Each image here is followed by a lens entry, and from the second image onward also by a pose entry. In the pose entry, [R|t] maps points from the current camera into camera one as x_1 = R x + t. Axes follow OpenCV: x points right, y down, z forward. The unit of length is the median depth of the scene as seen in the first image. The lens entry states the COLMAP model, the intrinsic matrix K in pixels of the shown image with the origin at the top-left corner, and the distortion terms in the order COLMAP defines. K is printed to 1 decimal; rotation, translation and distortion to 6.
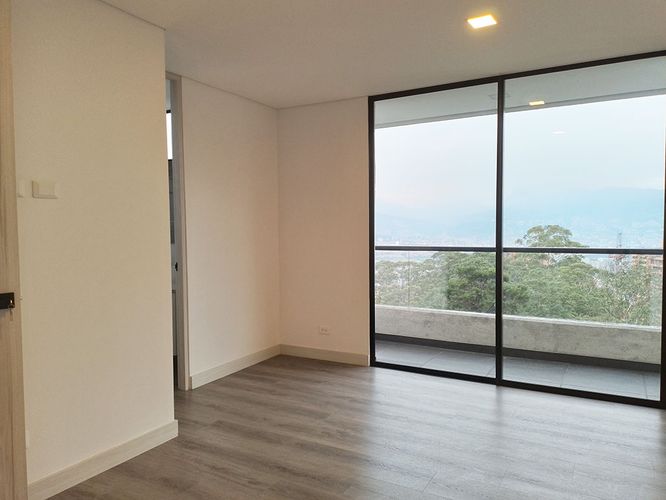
lens RADIAL K [[511.3, 0, 343.7], [0, 511.3, 250.5], [0, 0, 1]] dist [0.077684, -0.079356]
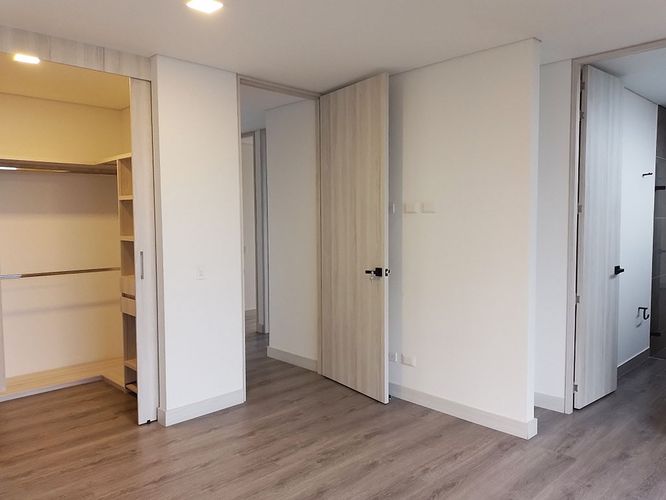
lens RADIAL K [[511.3, 0, 337.2], [0, 511.3, 248.7], [0, 0, 1]] dist [0.077684, -0.079356]
pose [[-0.291039, 0.058904, -0.954896, 0.538996], [-0.043313, 0.996268, 0.074657, -0.054114], [0.955730, 0.063088, -0.287402, 0.667602]]
